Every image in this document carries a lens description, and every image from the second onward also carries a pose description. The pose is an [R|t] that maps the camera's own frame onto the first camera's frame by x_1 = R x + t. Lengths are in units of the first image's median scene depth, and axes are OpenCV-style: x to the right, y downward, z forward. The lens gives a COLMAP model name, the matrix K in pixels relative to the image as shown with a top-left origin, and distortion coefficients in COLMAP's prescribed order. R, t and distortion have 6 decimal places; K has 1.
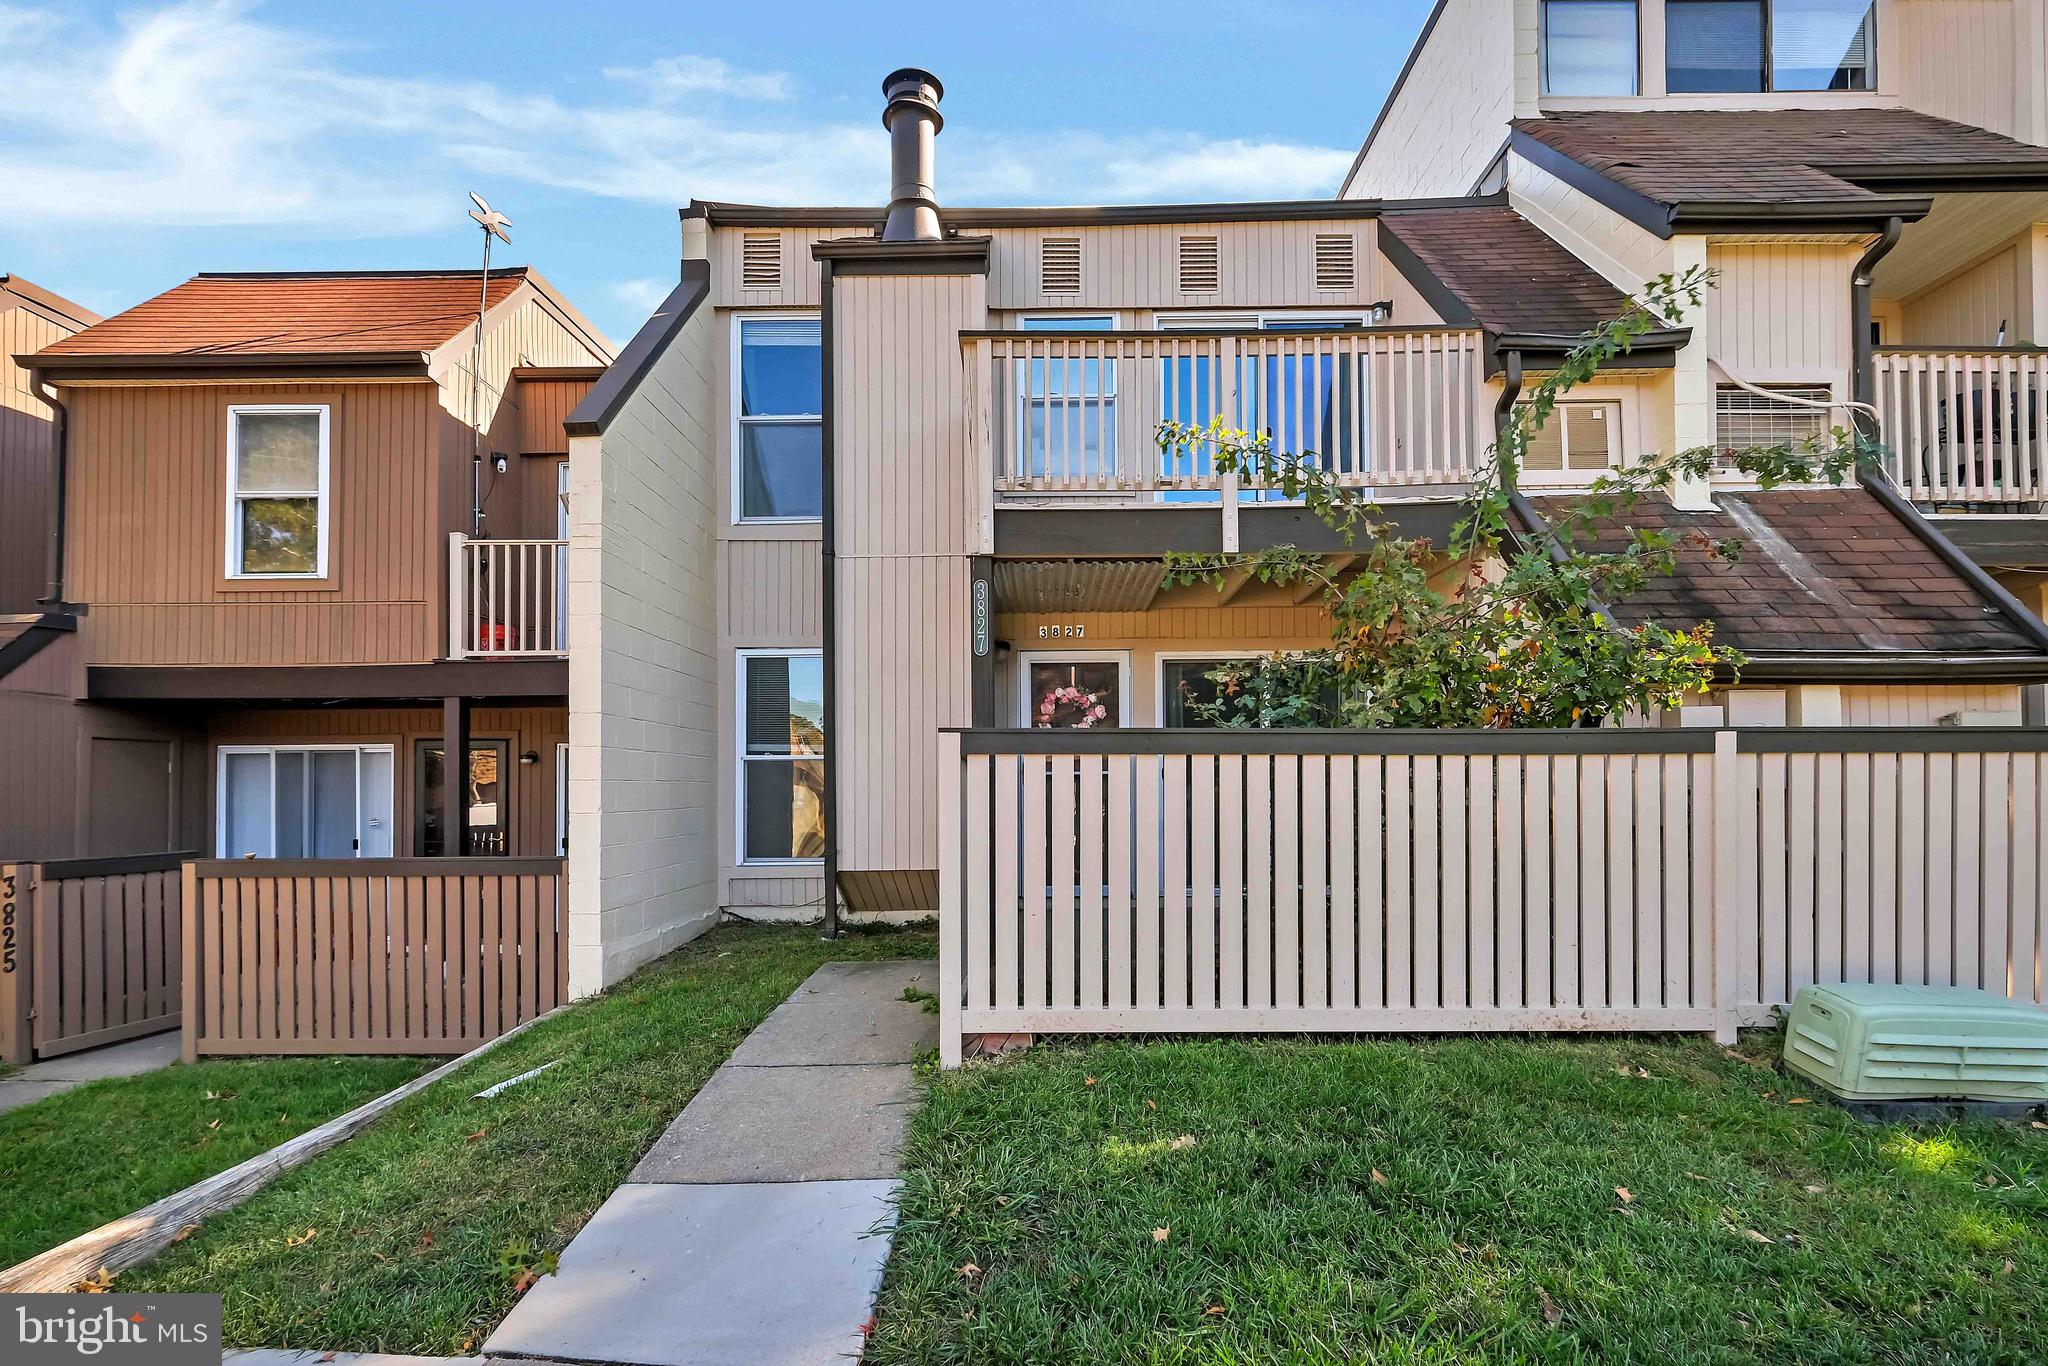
lens RADIAL K [[903.2, 0, 1027.7], [0, 903.2, 782.2], [0, 0, 1]] dist [-0.002973, -0.001081]
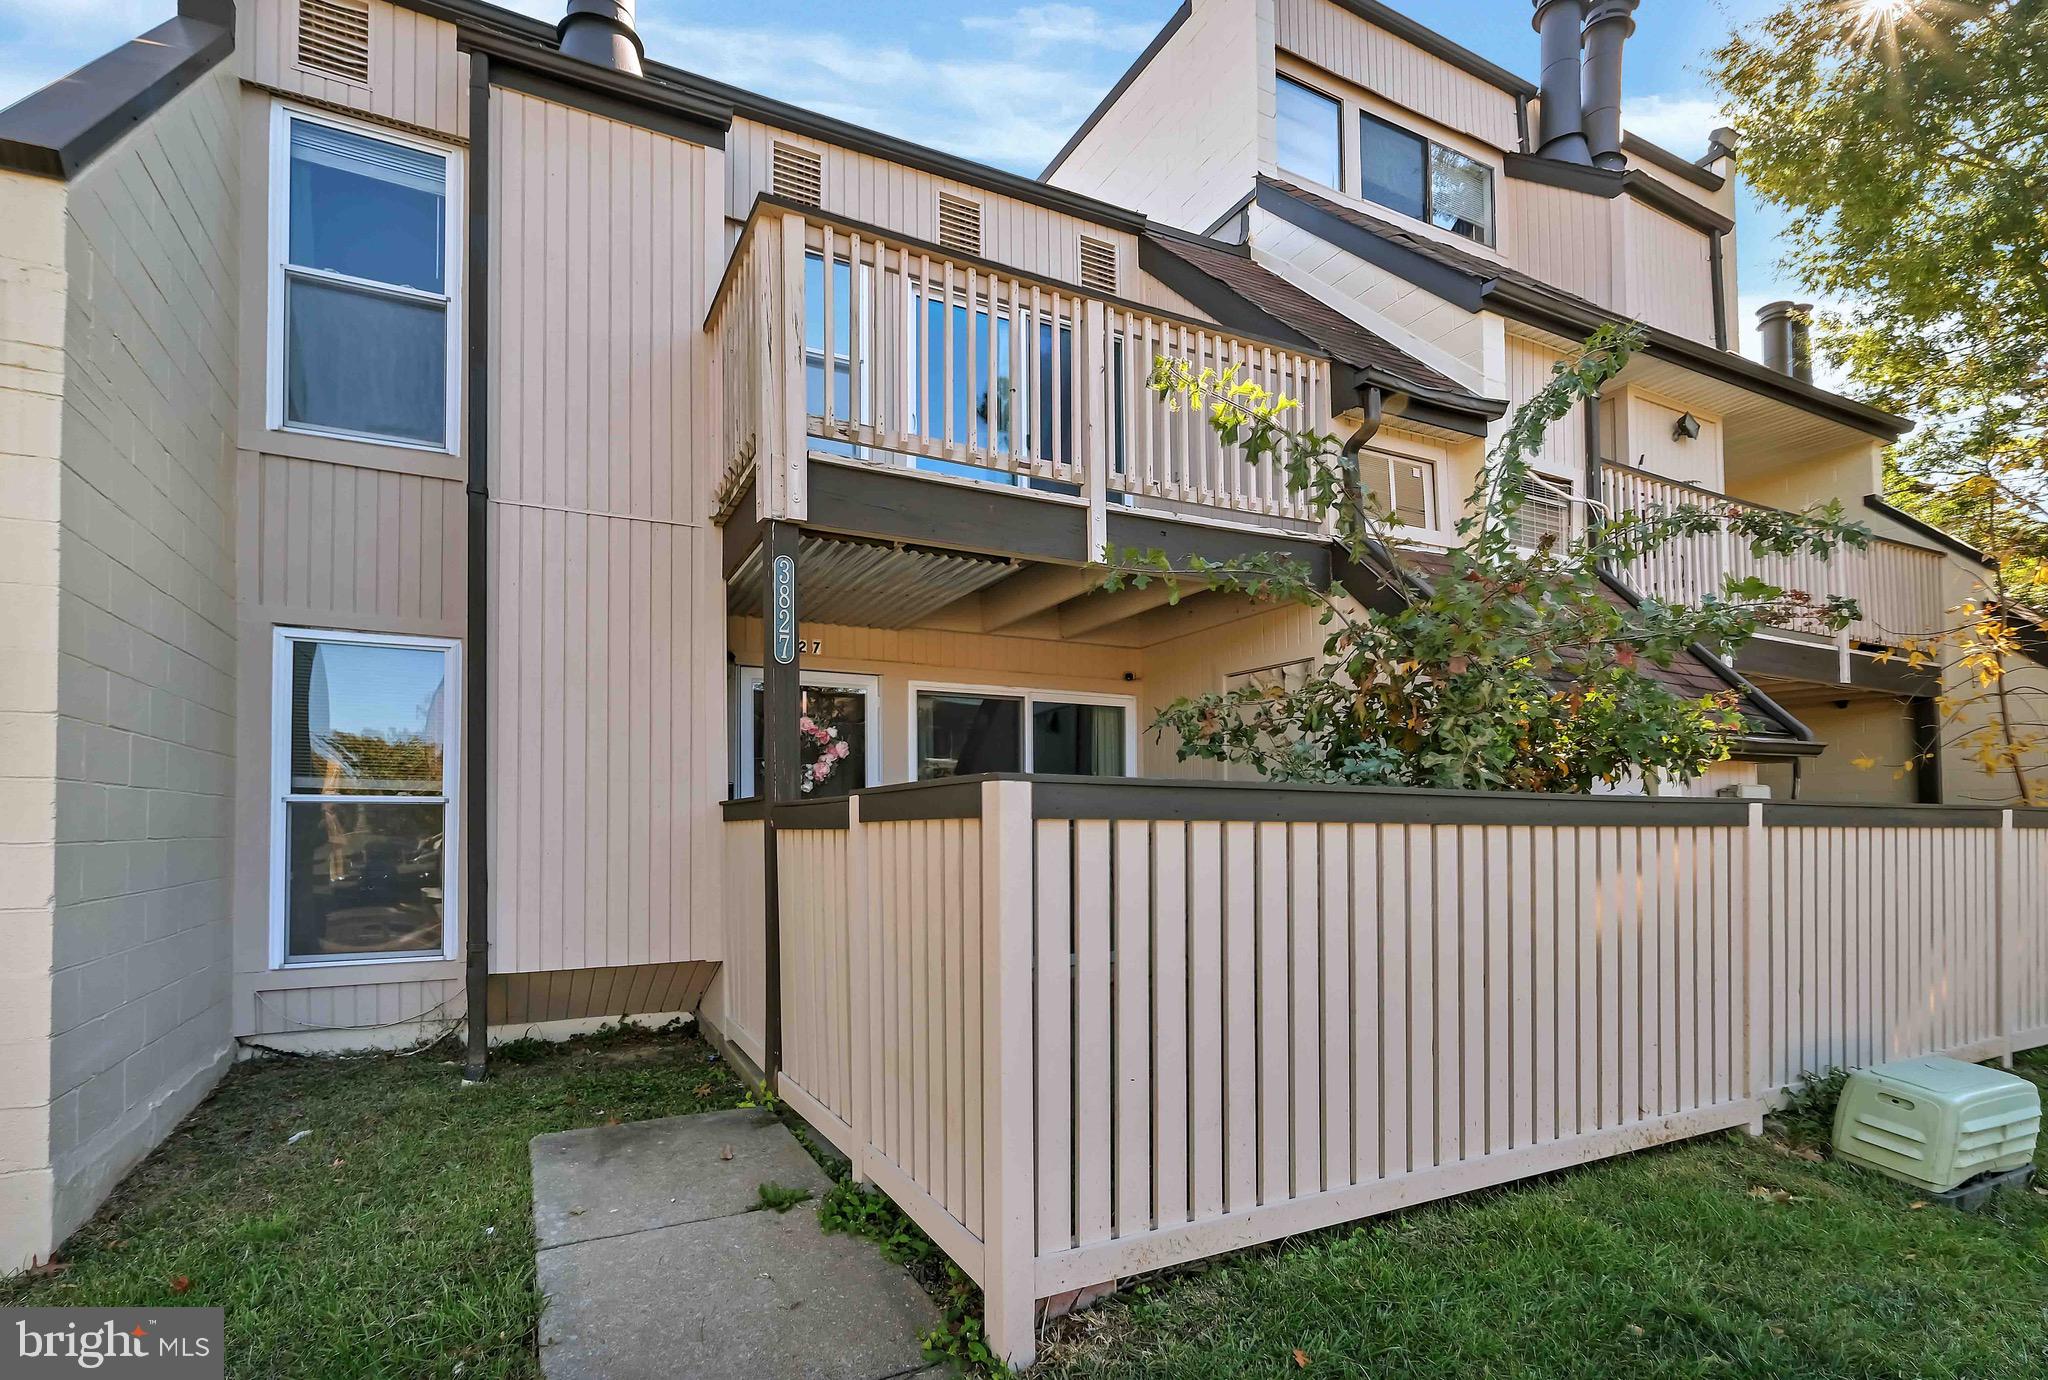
lens RADIAL K [[939.2, 0, 1022.4], [0, 939.2, 812.6], [0, 0, 1]] dist [-0.001965, -0.000503]
pose [[0.897890, 0.013369, 0.440016, -0.185076], [-0.007124, 0.999849, -0.015840, -0.013399], [-0.440161, 0.011088, 0.897850, 0.242275]]
